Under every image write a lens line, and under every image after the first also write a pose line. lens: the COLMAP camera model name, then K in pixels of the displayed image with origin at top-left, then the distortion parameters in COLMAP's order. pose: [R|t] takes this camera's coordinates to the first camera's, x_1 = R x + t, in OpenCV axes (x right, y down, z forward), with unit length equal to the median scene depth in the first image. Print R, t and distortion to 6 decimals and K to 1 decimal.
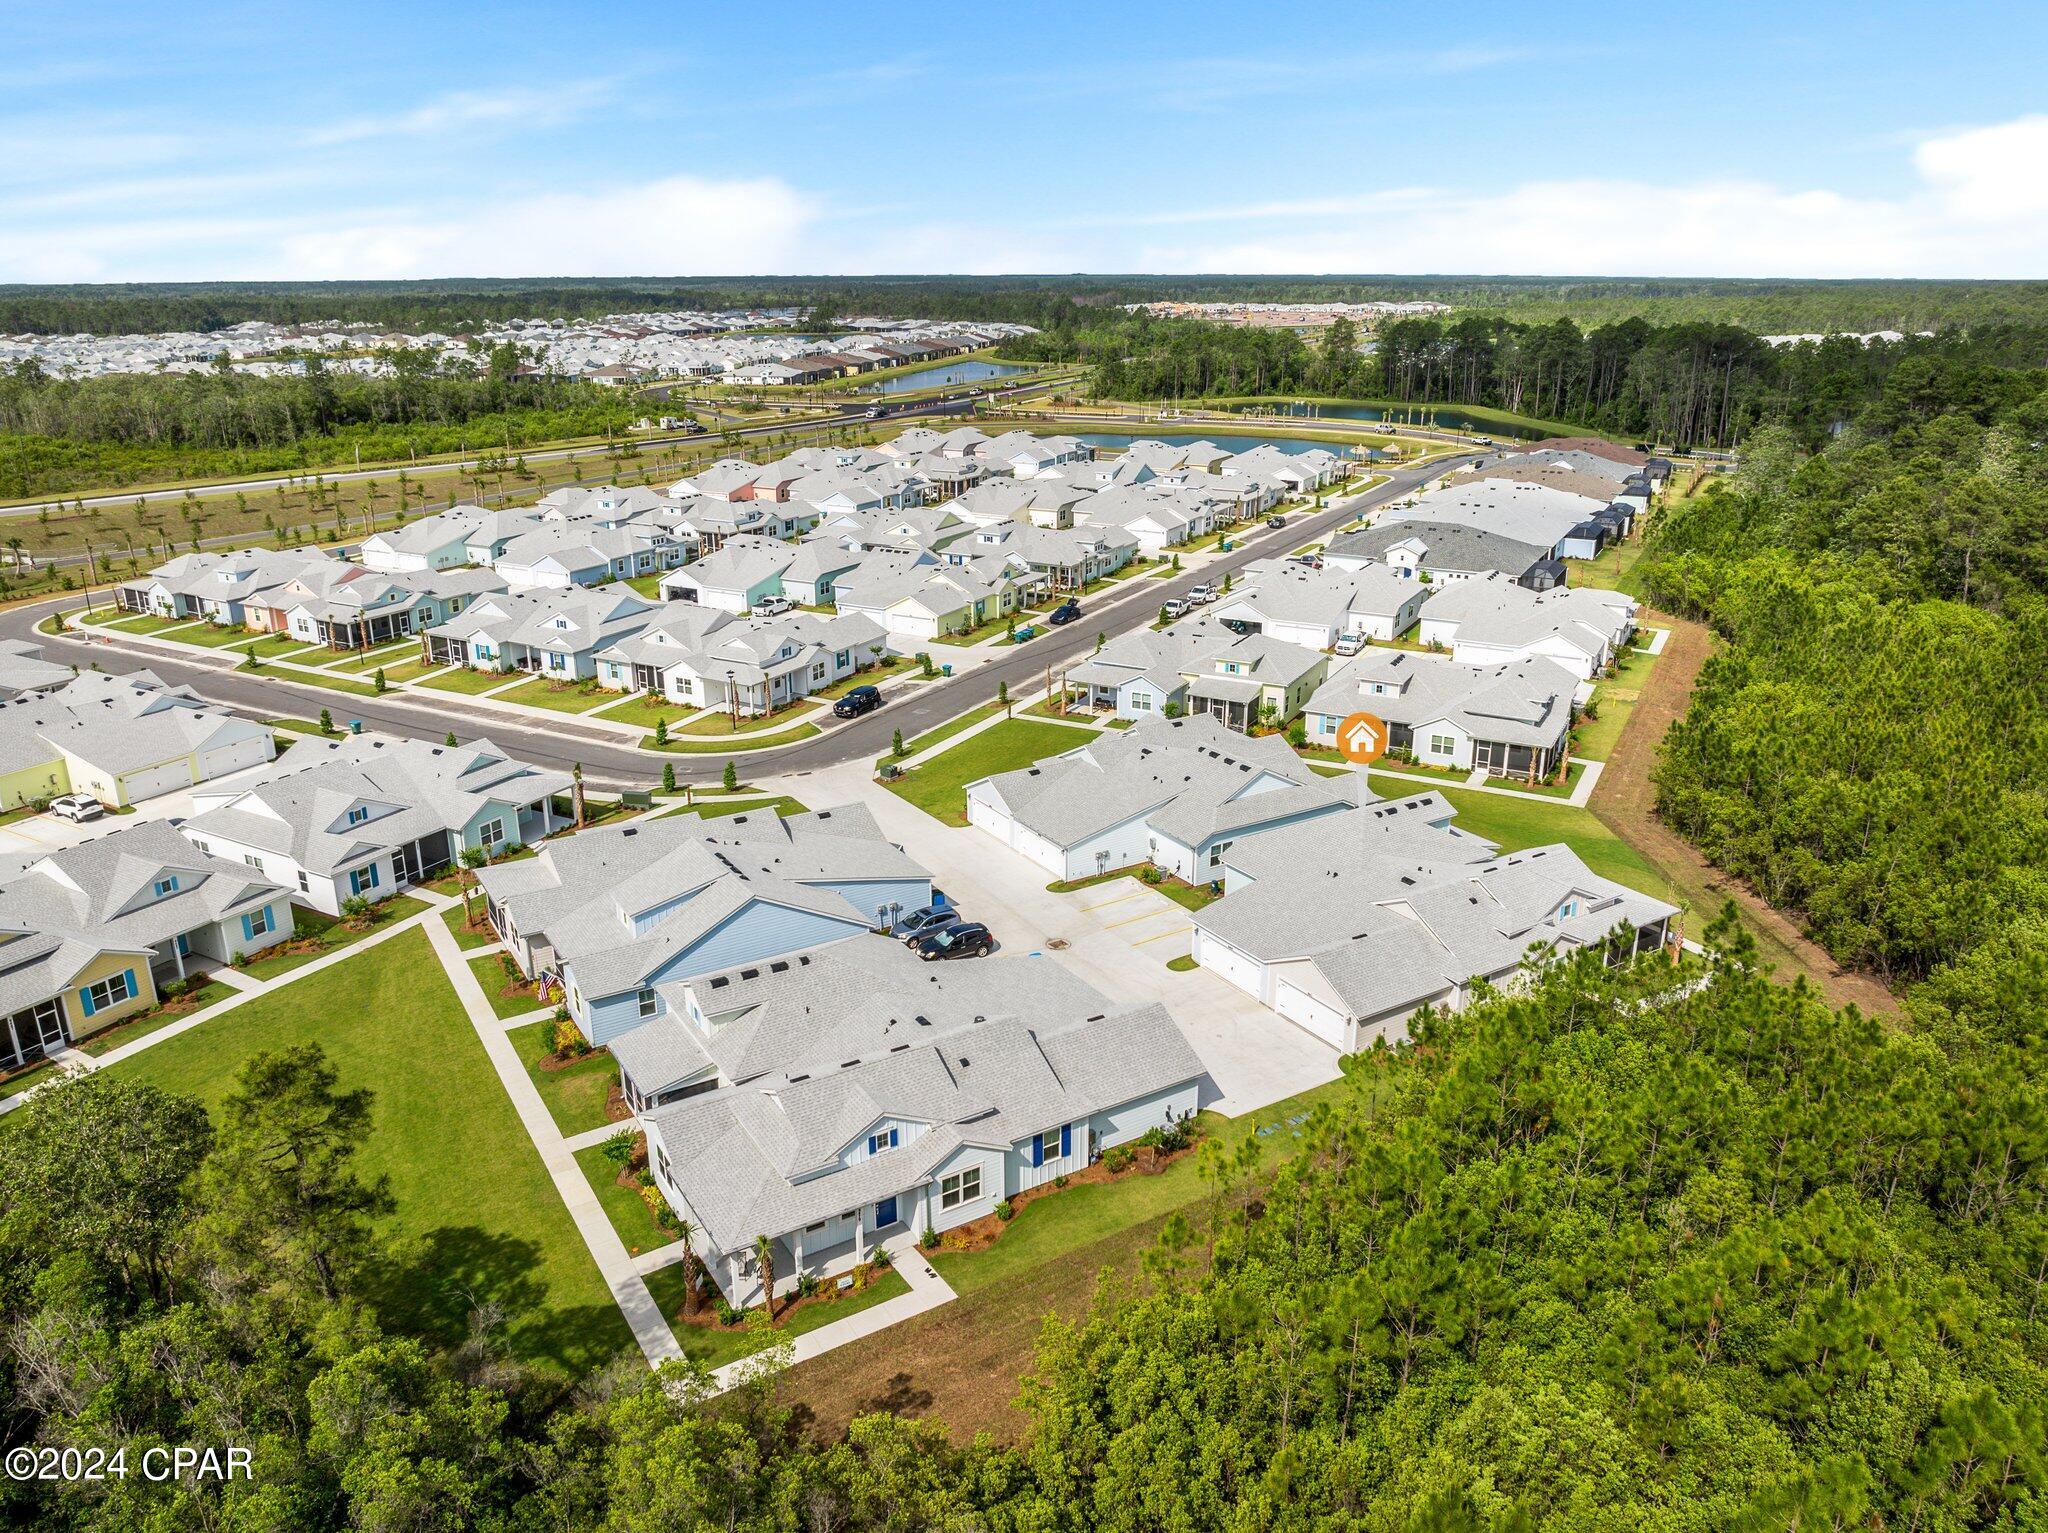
lens RADIAL K [[1473.4, 0, 1053.8], [0, 1473.4, 671.8], [0, 0, 1]] dist [-0.042268, -0.002902]
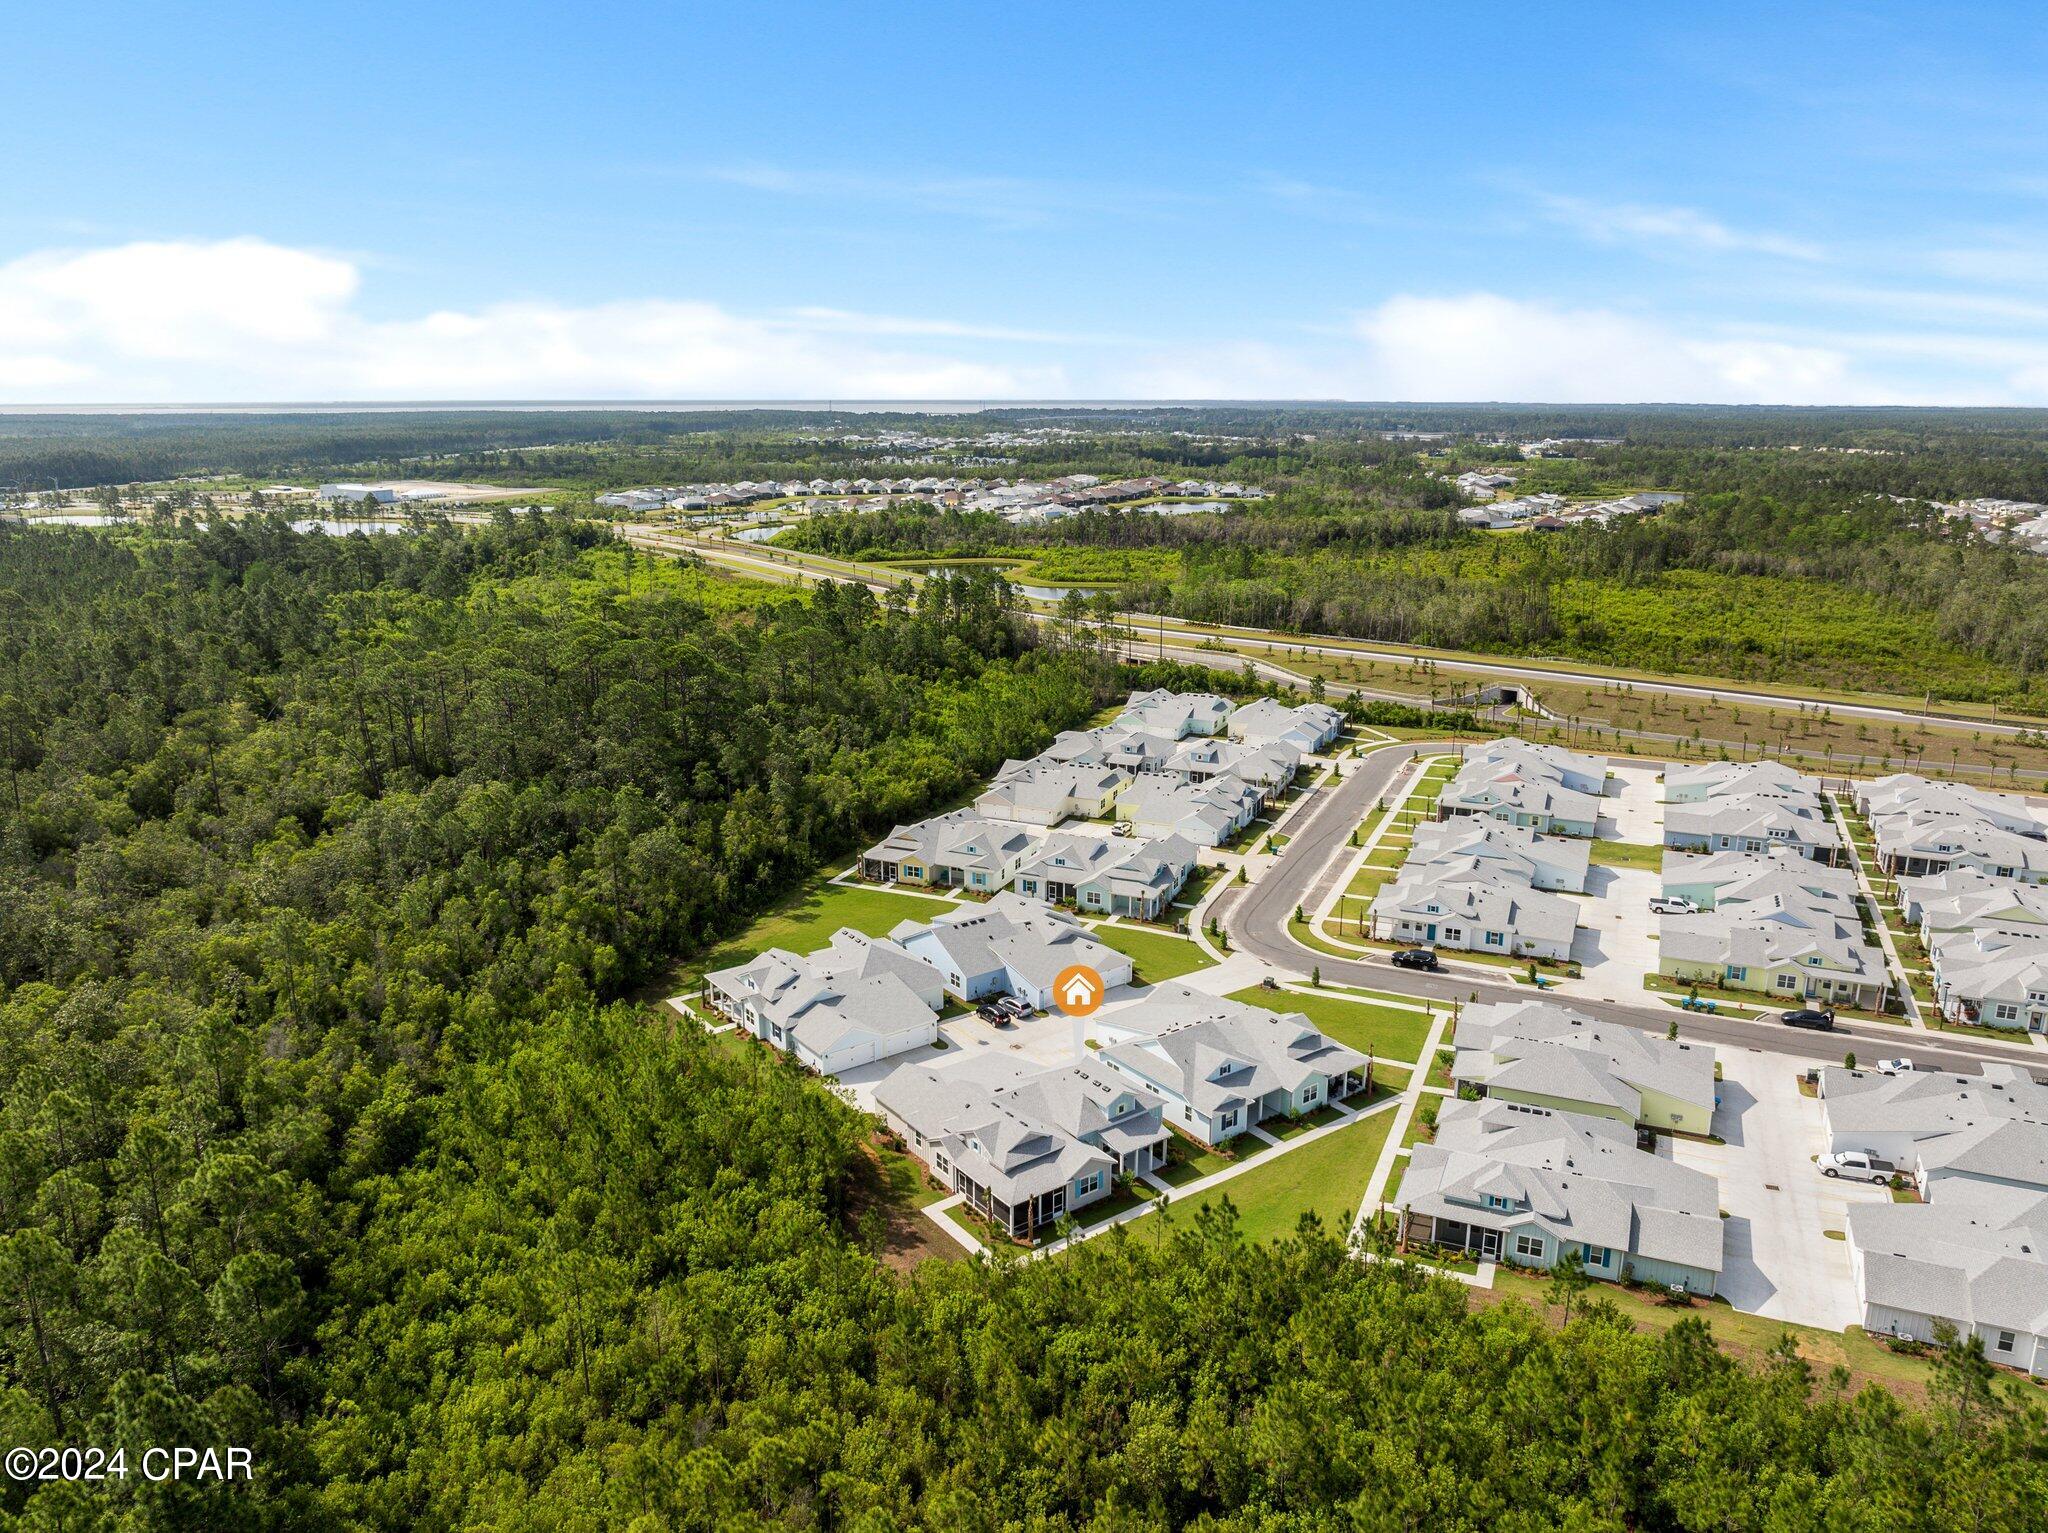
lens RADIAL K [[1443.0, 0, 1042.6], [0, 1443.0, 767.5], [0, 0, 1]] dist [-0.035494, -0.002748]
pose [[0.078667, 0.252378, -0.964426, 1.073123], [-0.264440, 0.938050, 0.223905, -0.351948], [0.961188, 0.237419, 0.140532, 0.488733]]
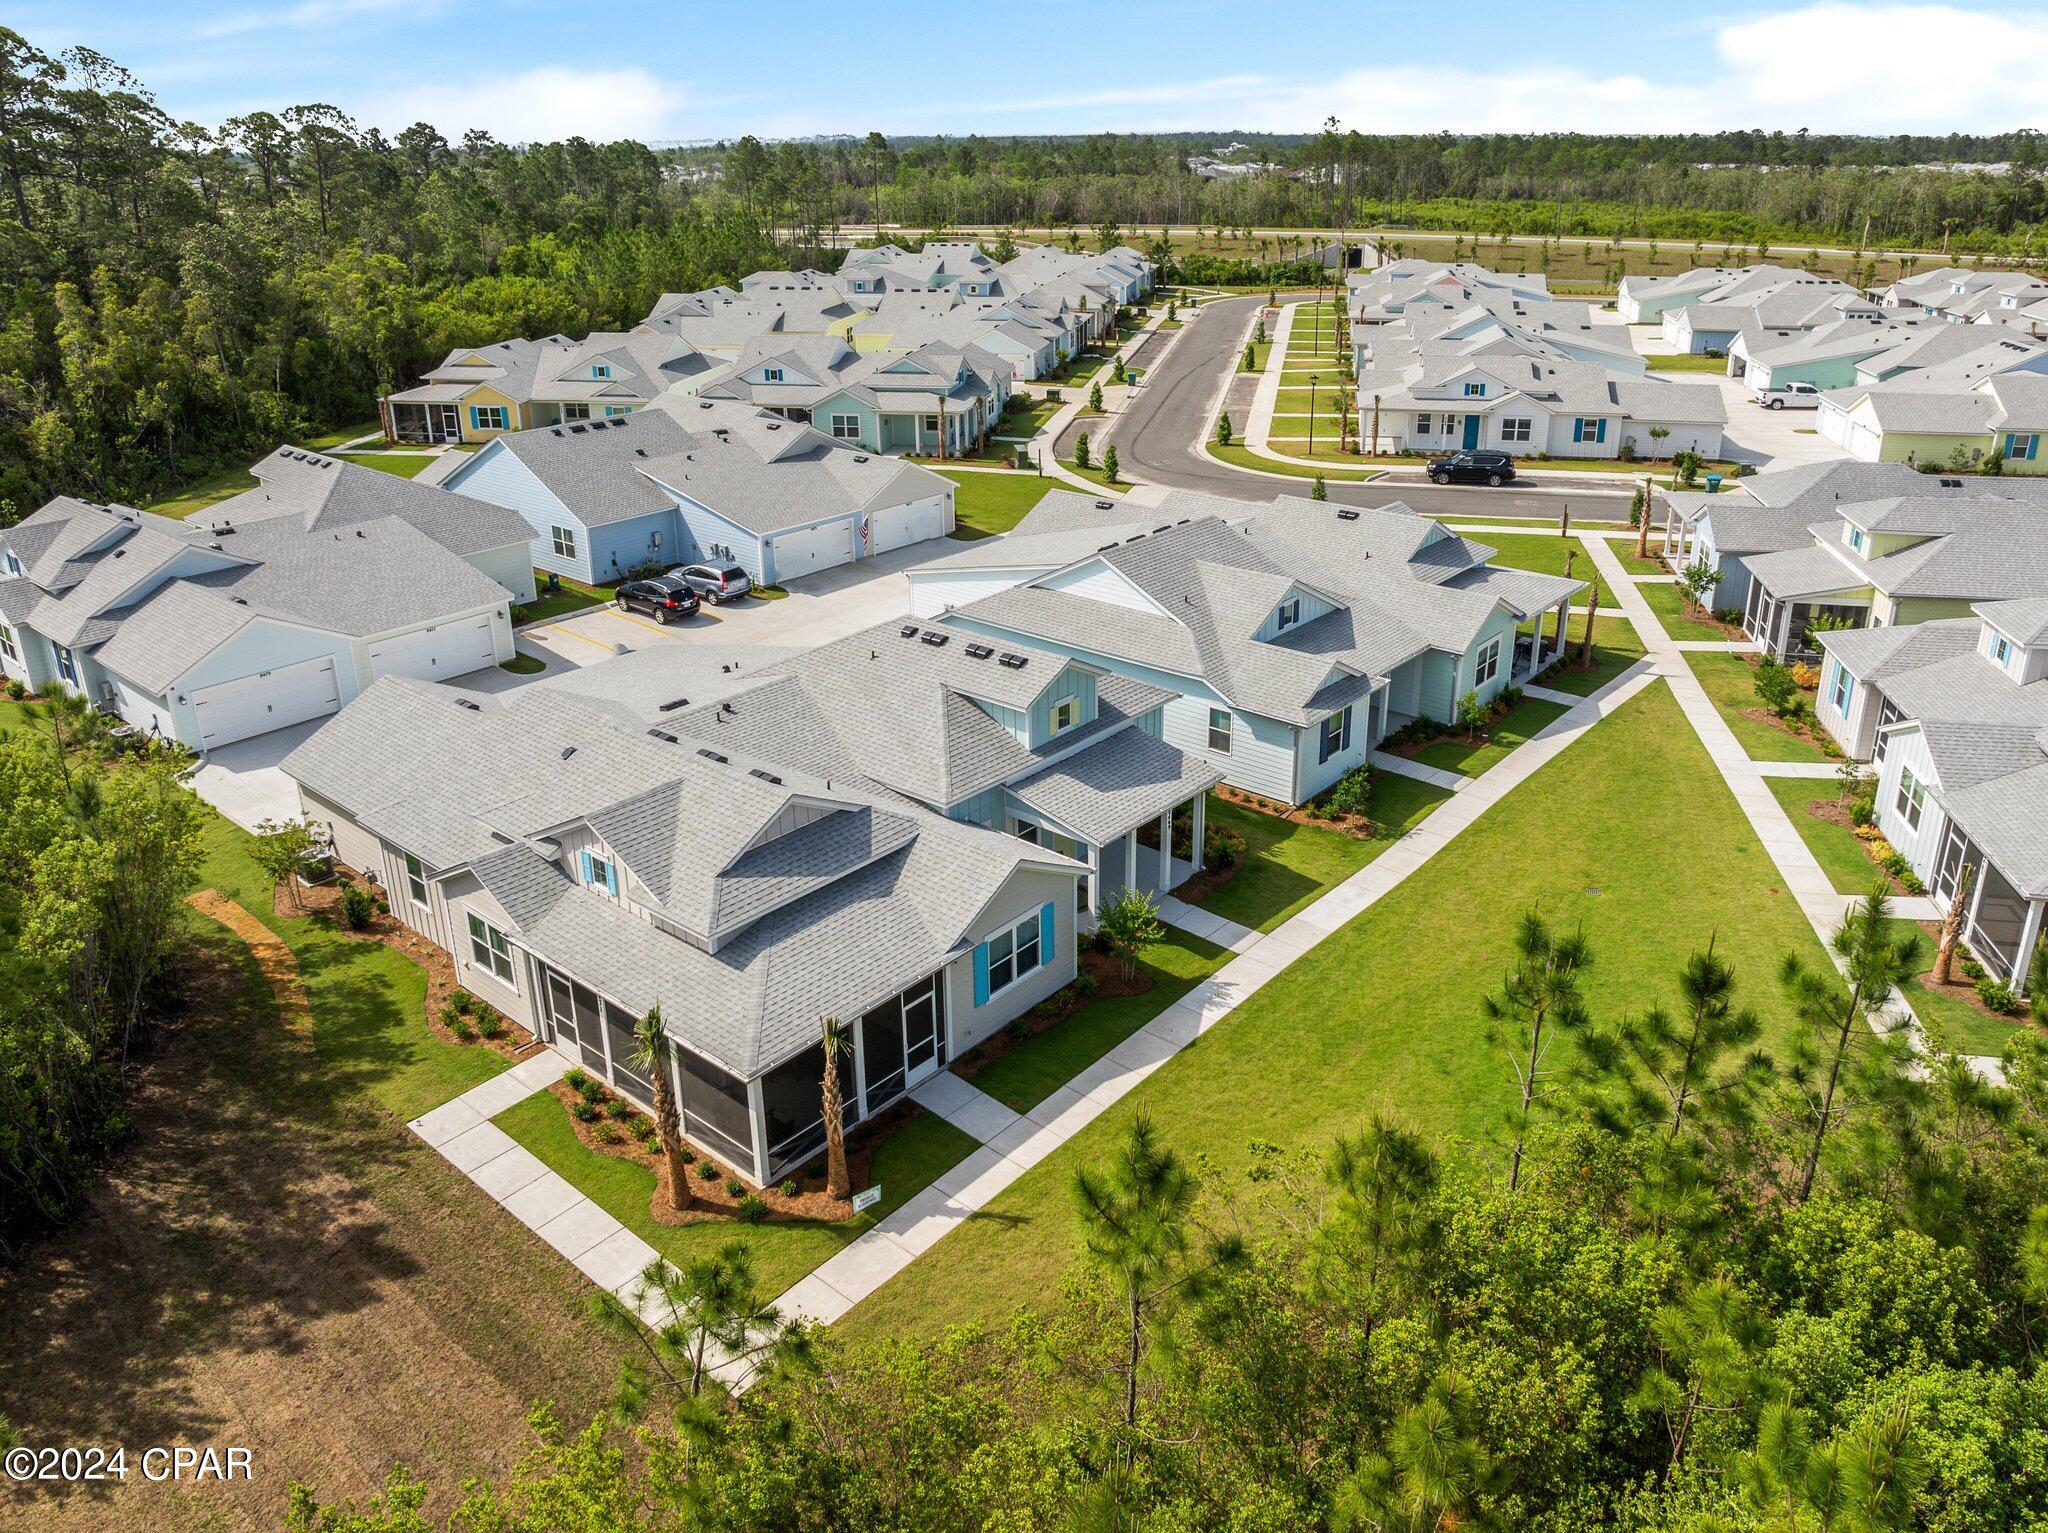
lens RADIAL K [[1473.4, 0, 1053.8], [0, 1473.4, 671.8], [0, 0, 1]] dist [-0.042268, -0.002902]
pose [[0.303833, 0.324482, -0.895766, 0.476113], [-0.242375, 0.935606, 0.256703, -0.019623], [0.921379, 0.139117, 0.362915, 0.612245]]
